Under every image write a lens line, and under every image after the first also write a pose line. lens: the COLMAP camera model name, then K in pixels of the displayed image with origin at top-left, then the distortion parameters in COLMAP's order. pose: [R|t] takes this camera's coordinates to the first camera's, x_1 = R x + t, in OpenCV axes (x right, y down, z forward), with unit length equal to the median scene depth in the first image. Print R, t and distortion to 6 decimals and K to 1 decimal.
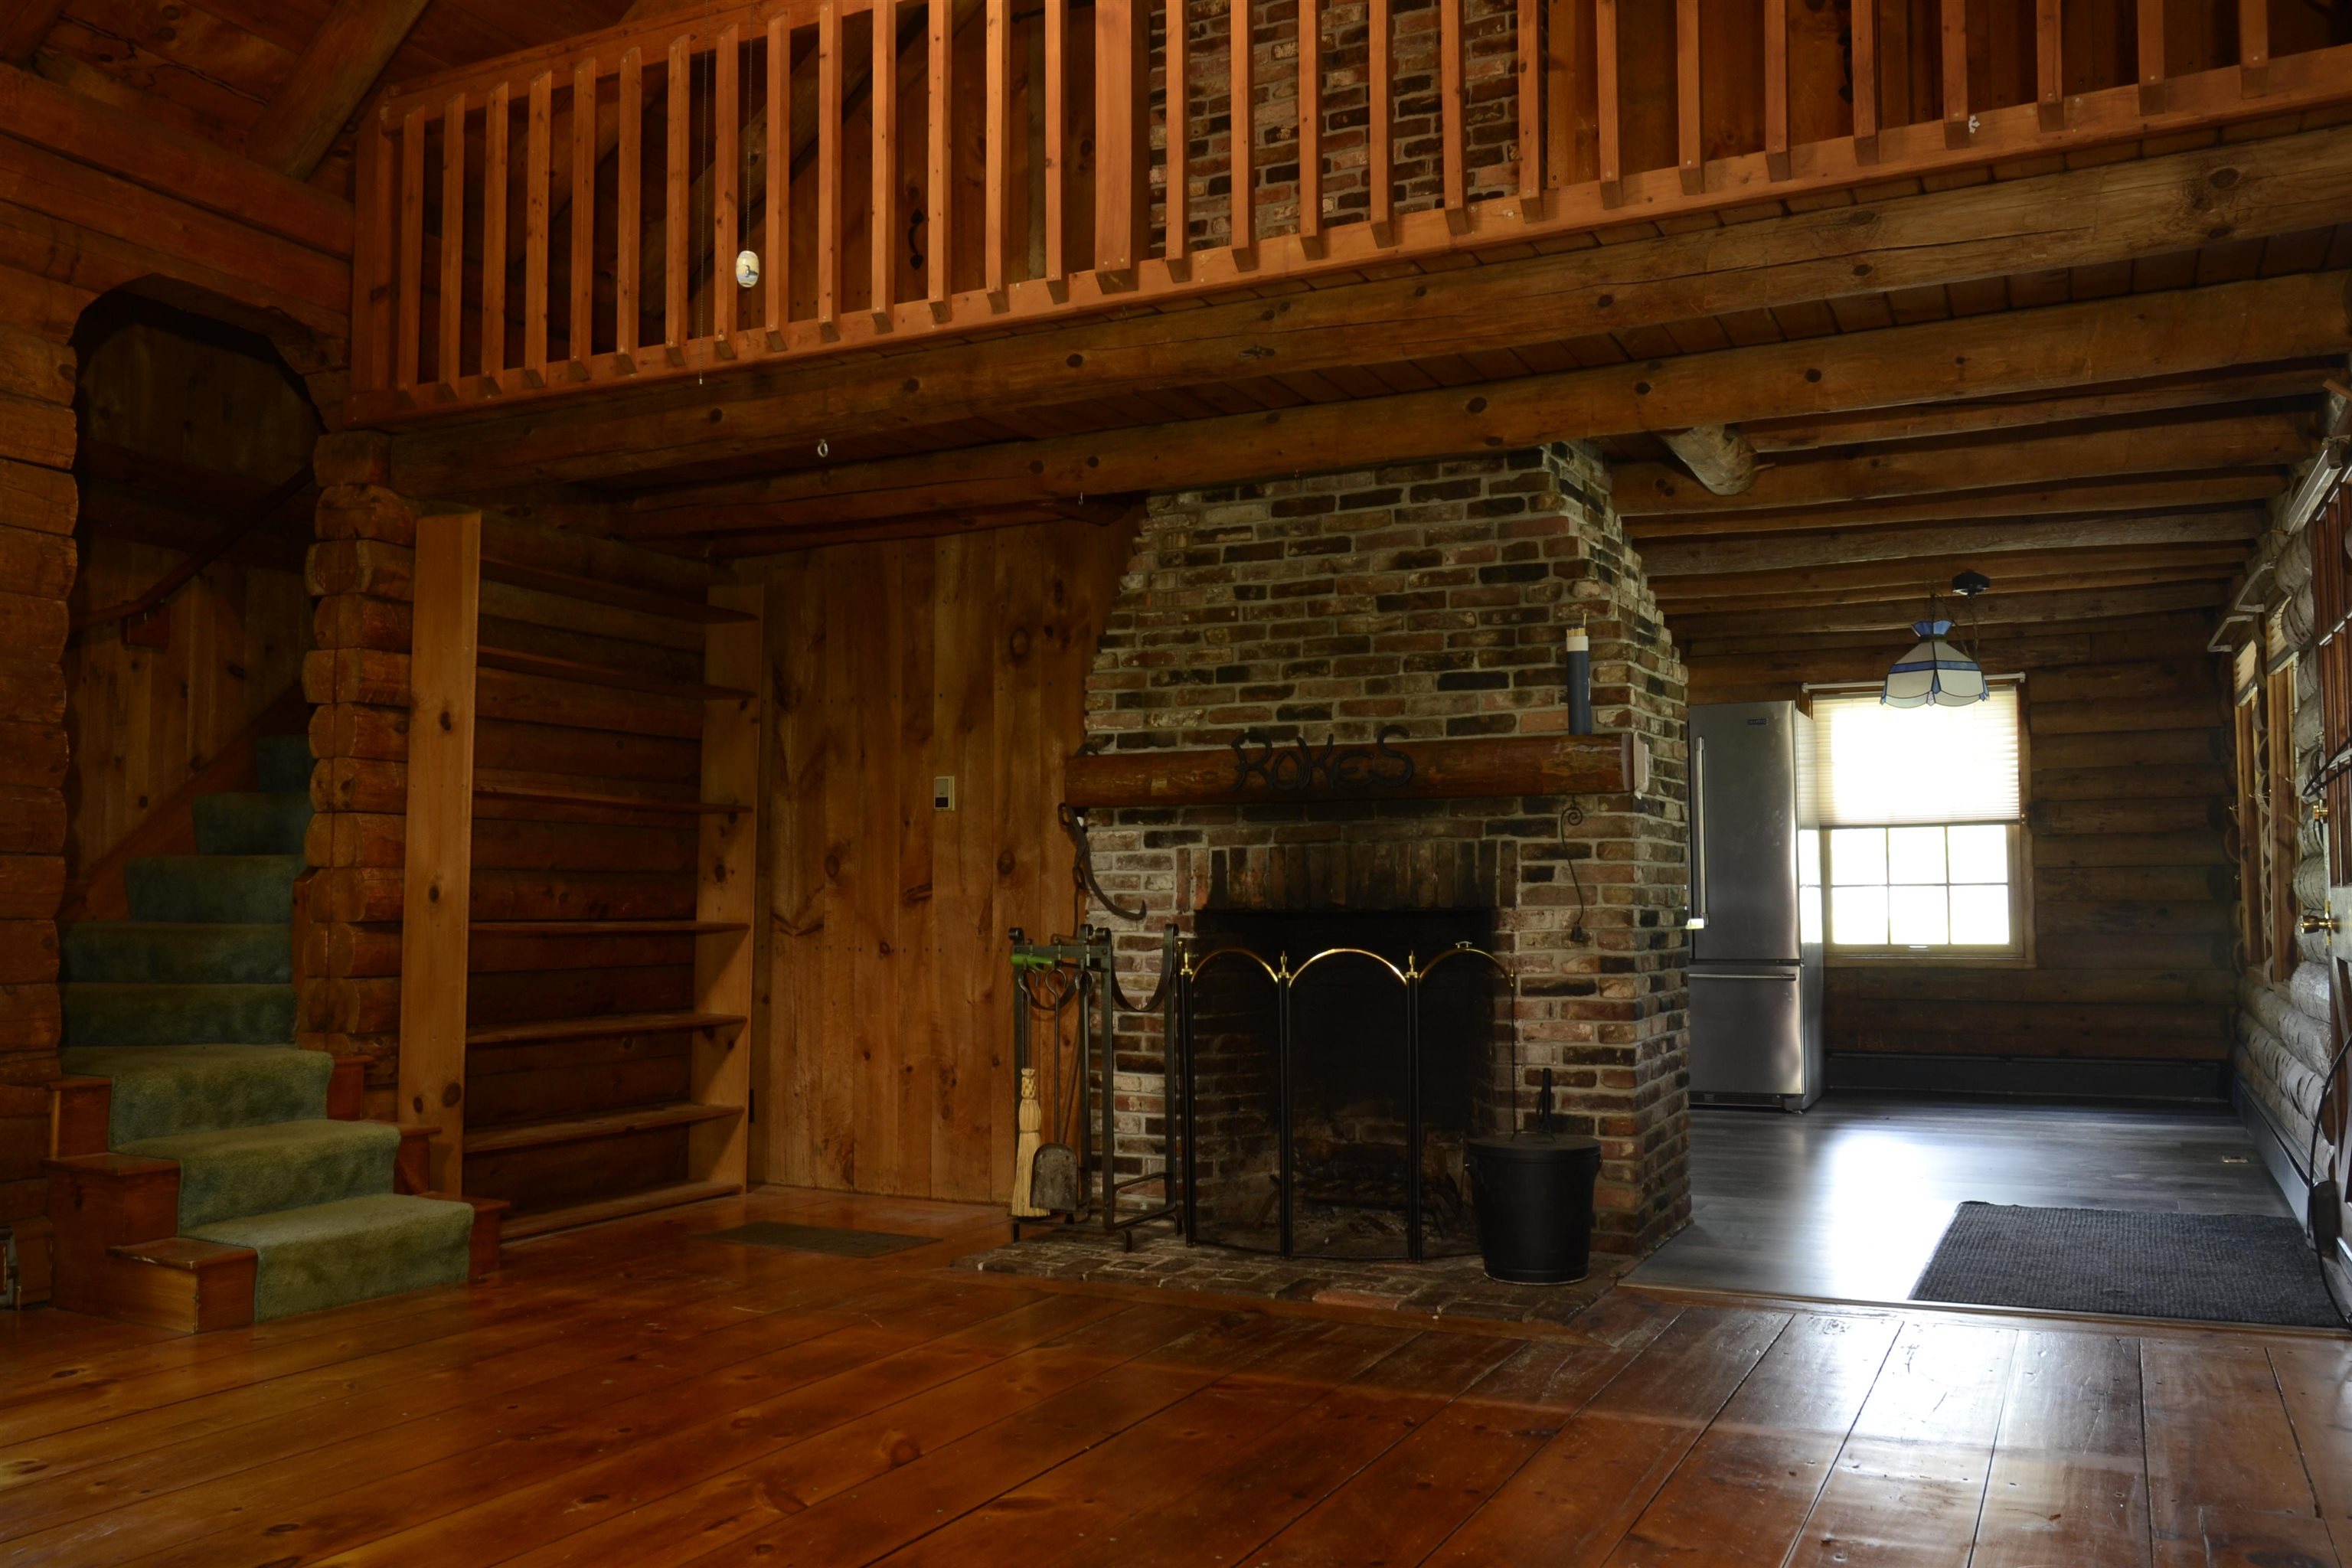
lens RADIAL K [[1853.6, 0, 1175.7], [0, 1853.6, 839.4], [0, 0, 1]] dist [-0.038844, 0.016703]
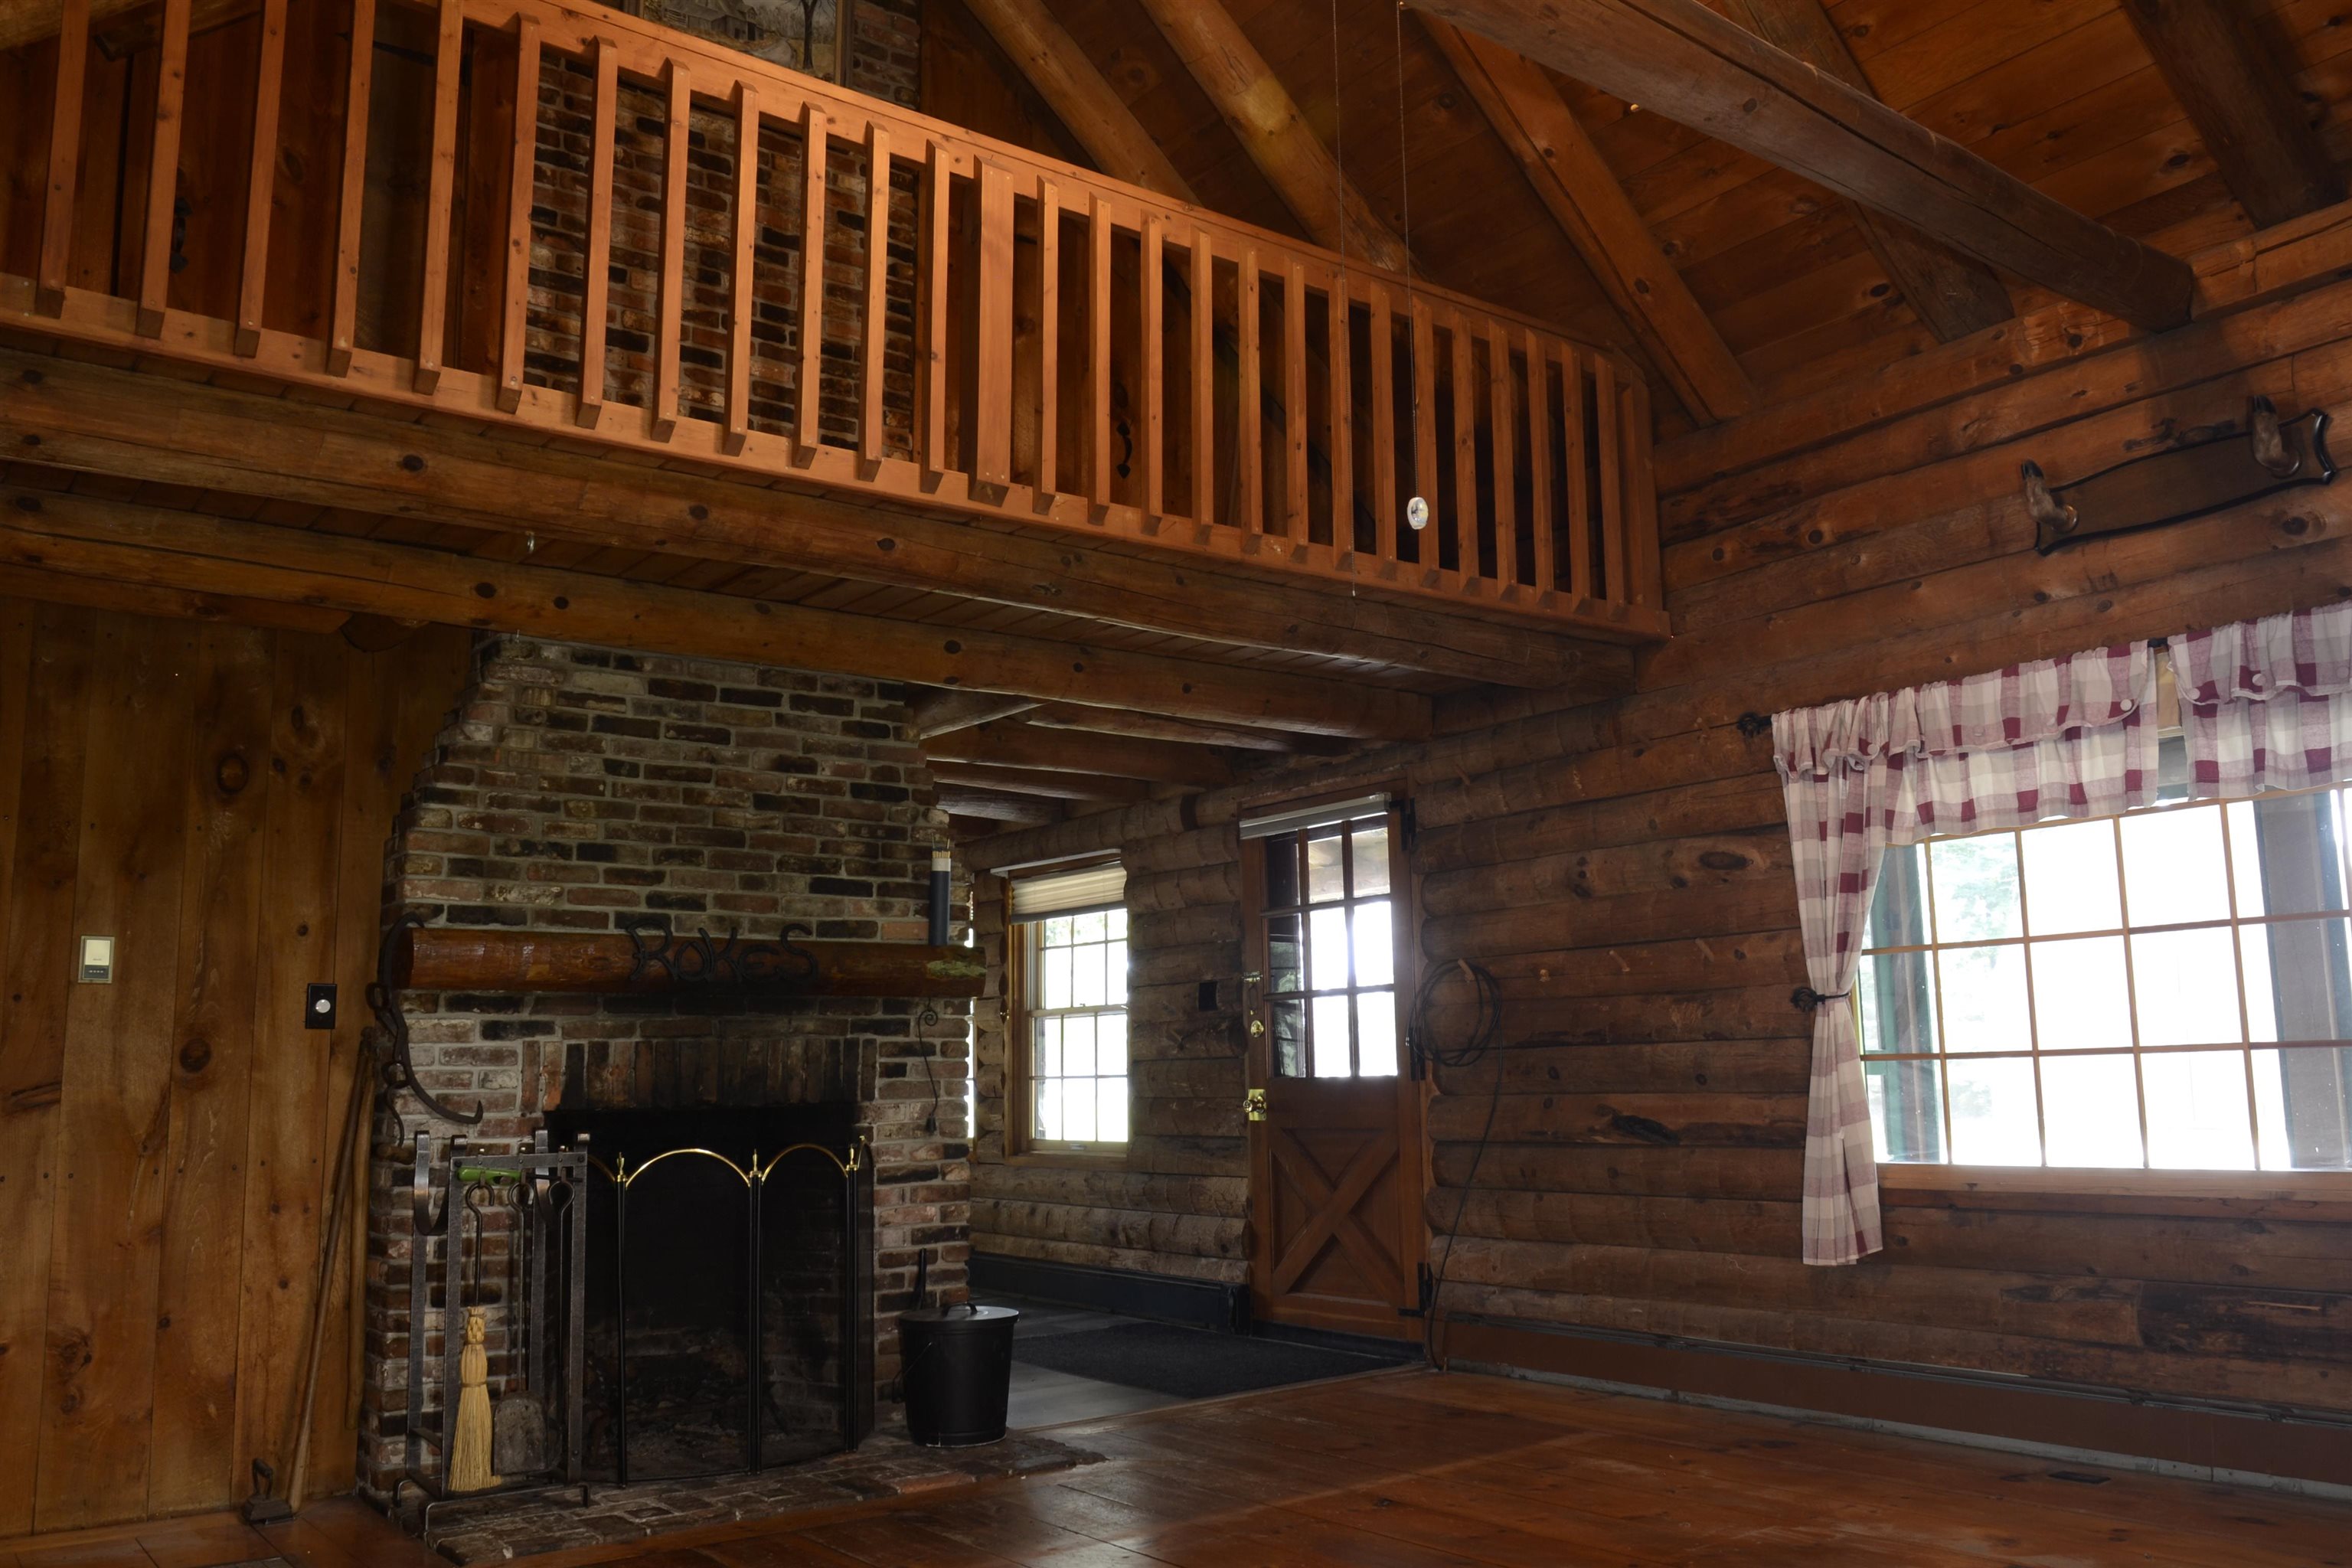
lens RADIAL K [[1853.6, 0, 1179.7], [0, 1853.6, 832.7], [0, 0, 1]] dist [-0.038844, 0.016703]
pose [[0.456041, 0.114179, 0.882604, -0.684779], [-0.010669, 0.992366, -0.122865, 0.011731], [-0.889895, 0.046615, 0.453778, 0.340360]]
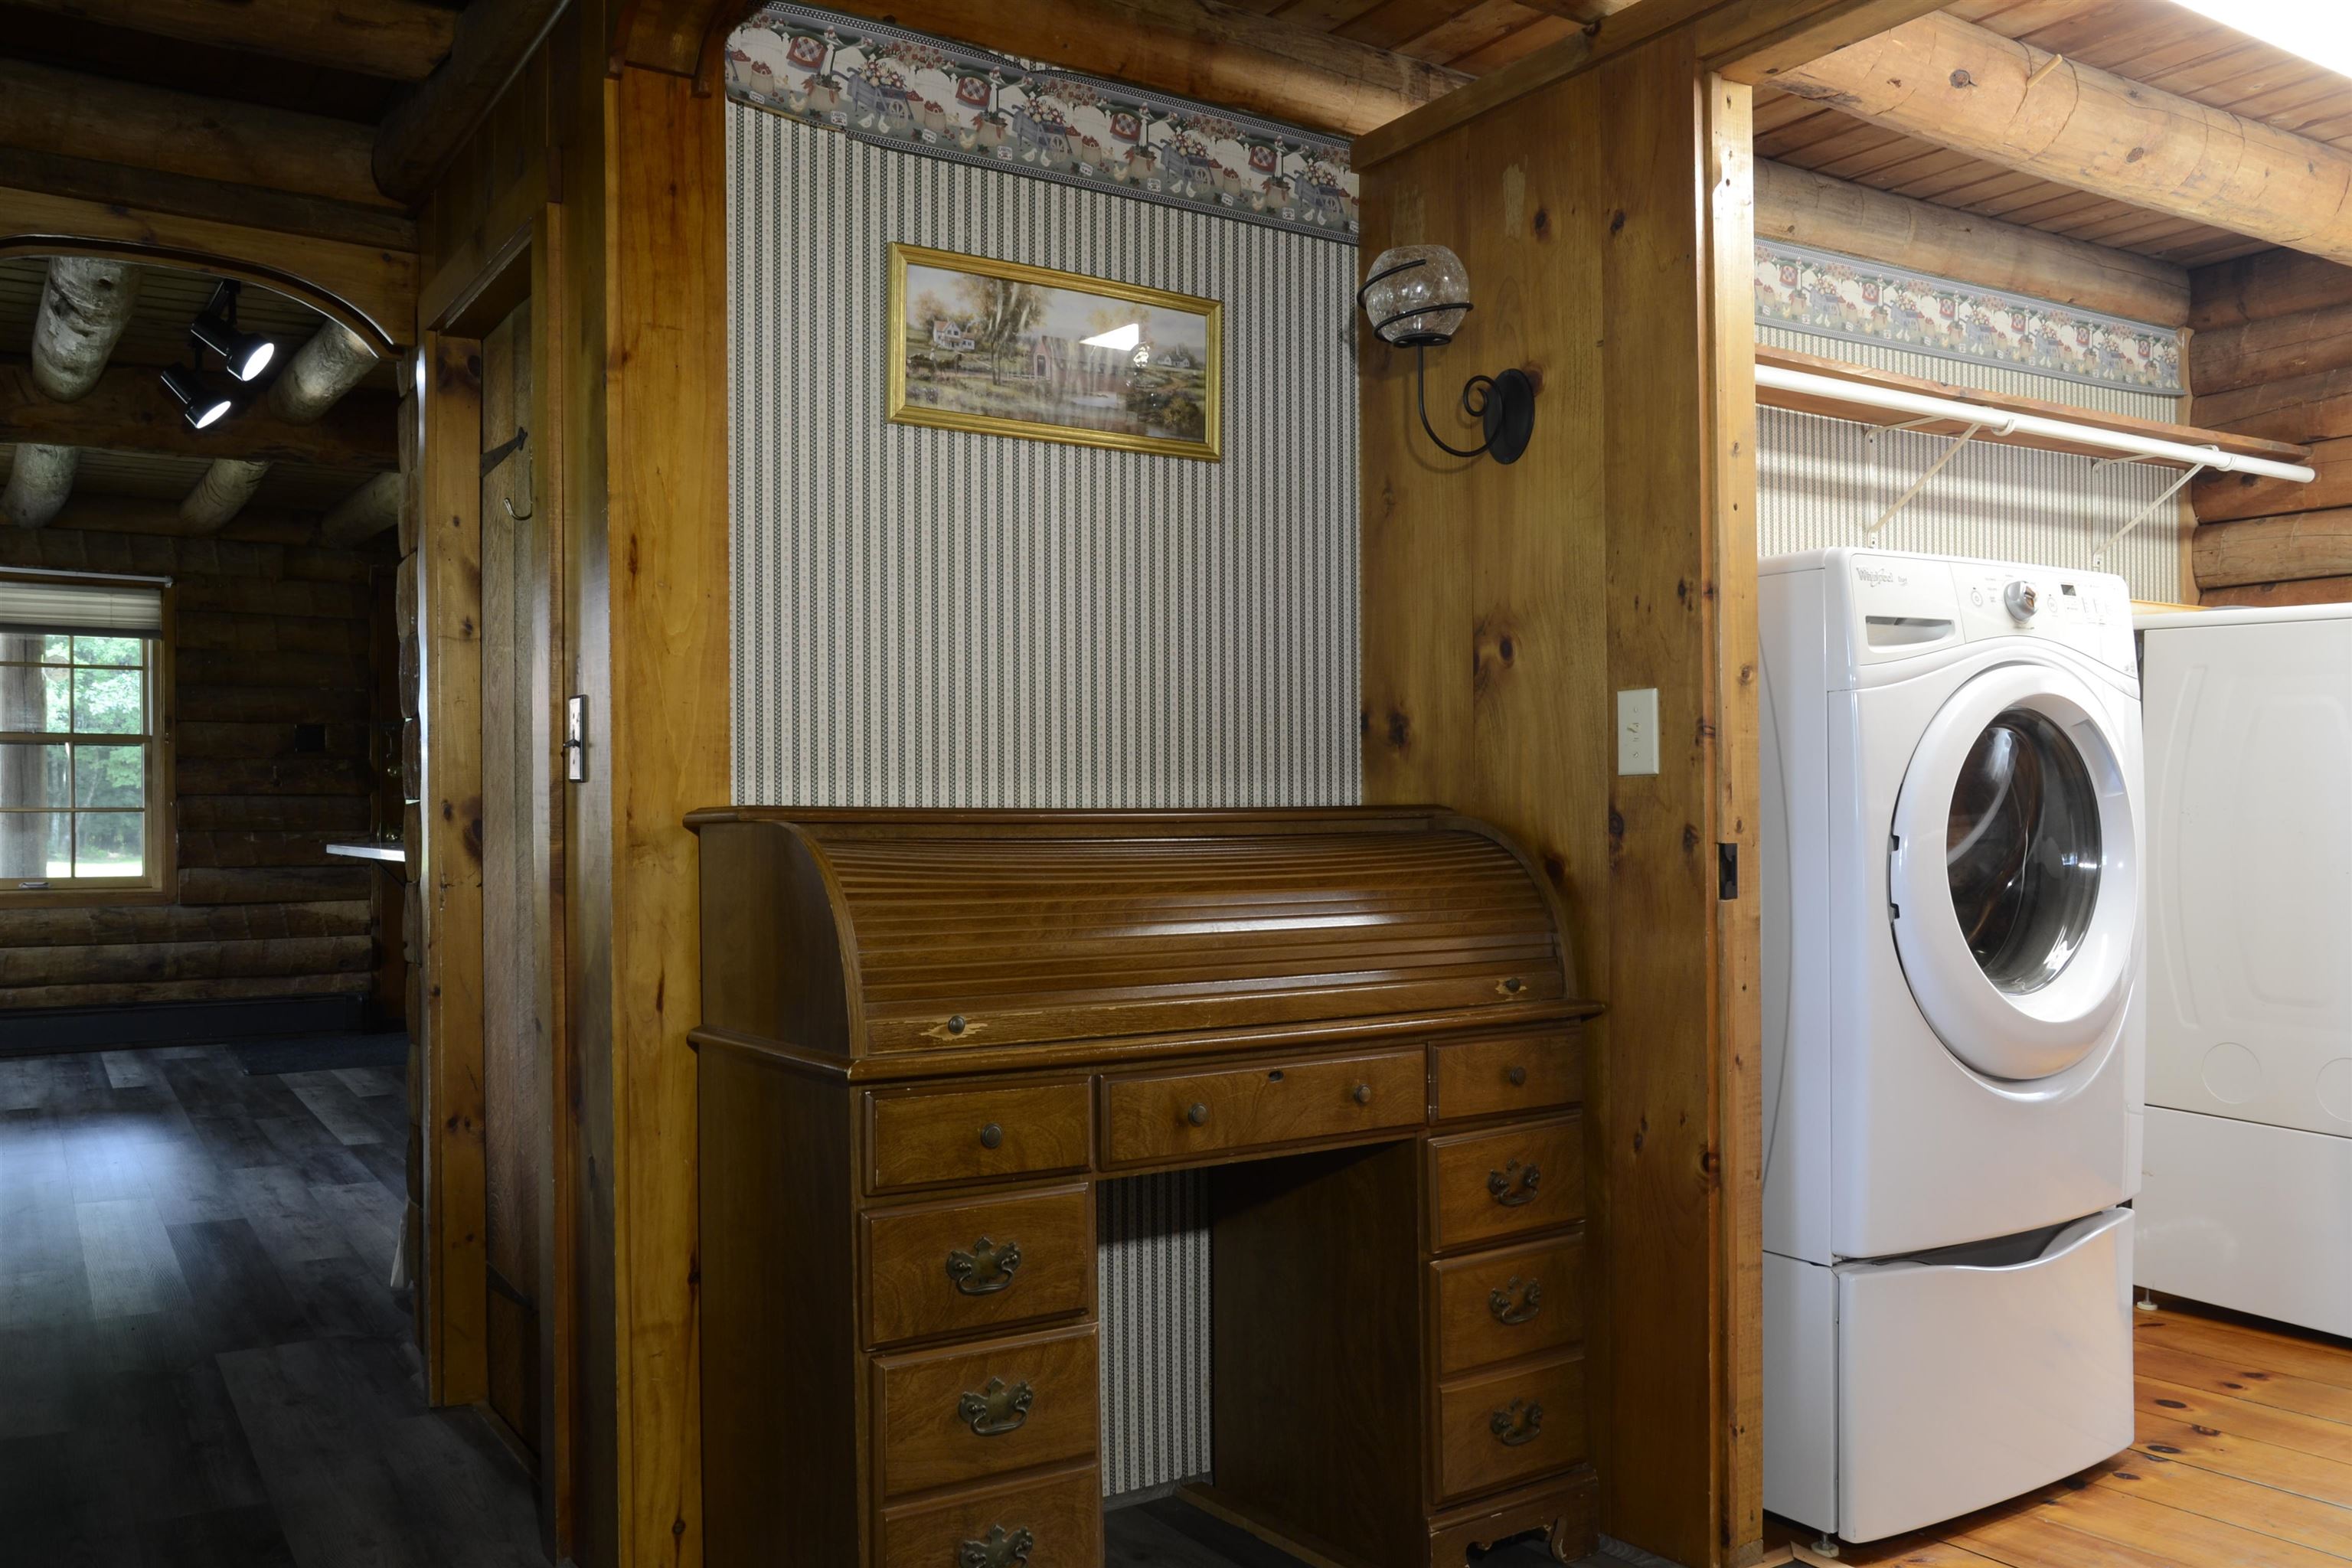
lens RADIAL K [[1853.6, 0, 1183.9], [0, 1853.6, 794.5], [0, 0, 1]] dist [-0.038844, 0.016703]
pose [[-0.860155, 0.007953, 0.509971, -0.810672], [-0.008190, 0.999534, -0.029401, 0.048709], [-0.509967, -0.029466, -0.859689, 1.944701]]
